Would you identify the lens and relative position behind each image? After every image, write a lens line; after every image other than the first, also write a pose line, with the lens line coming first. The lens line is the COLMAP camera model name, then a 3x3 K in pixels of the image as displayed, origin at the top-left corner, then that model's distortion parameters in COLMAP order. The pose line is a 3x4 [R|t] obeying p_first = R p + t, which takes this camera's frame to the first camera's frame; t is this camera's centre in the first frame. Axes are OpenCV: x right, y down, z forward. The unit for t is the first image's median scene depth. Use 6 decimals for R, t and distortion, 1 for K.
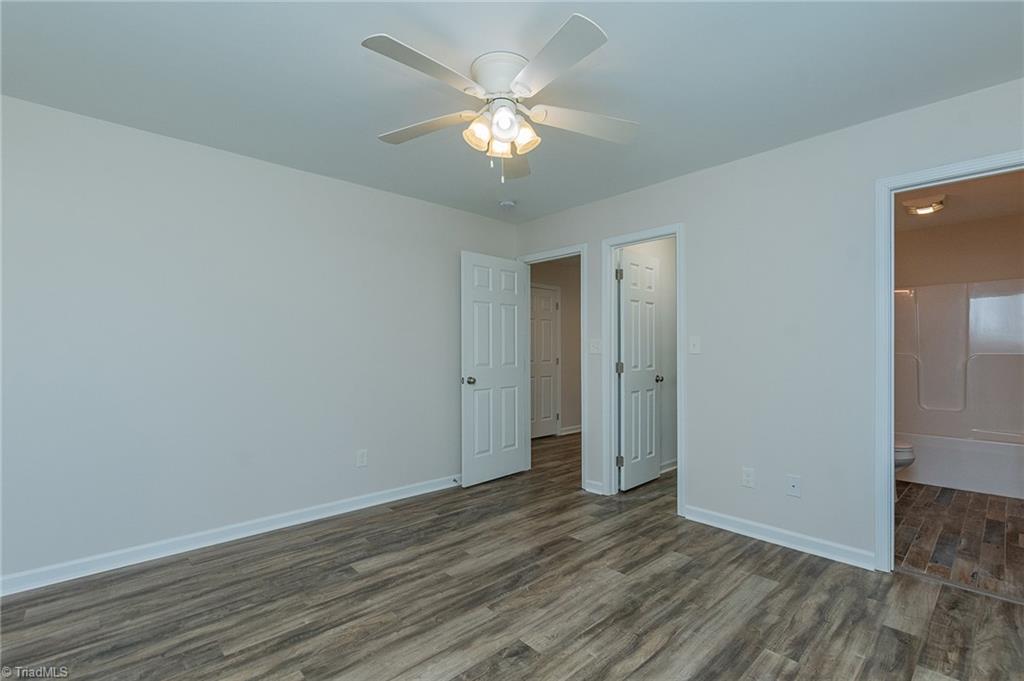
lens RADIAL K [[449.7, 0, 515.2], [0, 449.7, 343.3], [0, 0, 1]] dist [0.001243, -0.000236]
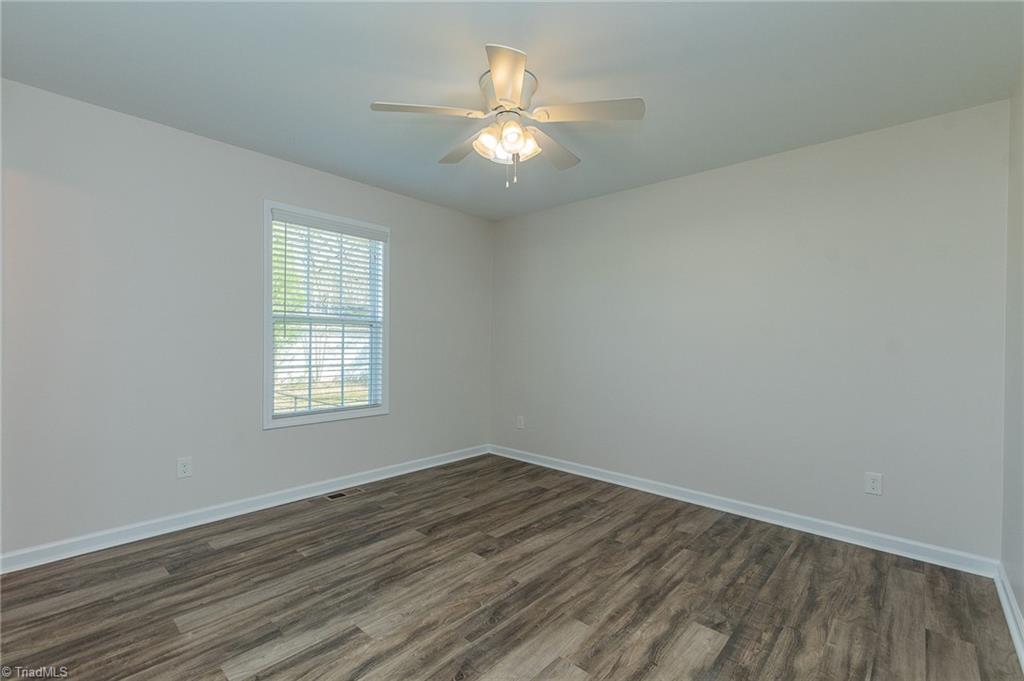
lens RADIAL K [[449.7, 0, 515.2], [0, 449.7, 343.3], [0, 0, 1]] dist [0.001243, -0.000236]
pose [[-0.992279, -0.012574, -0.123386, 0.082466], [-0.011035, 0.999853, -0.013149, 0.036129], [0.123533, -0.011686, -0.992272, 2.003935]]
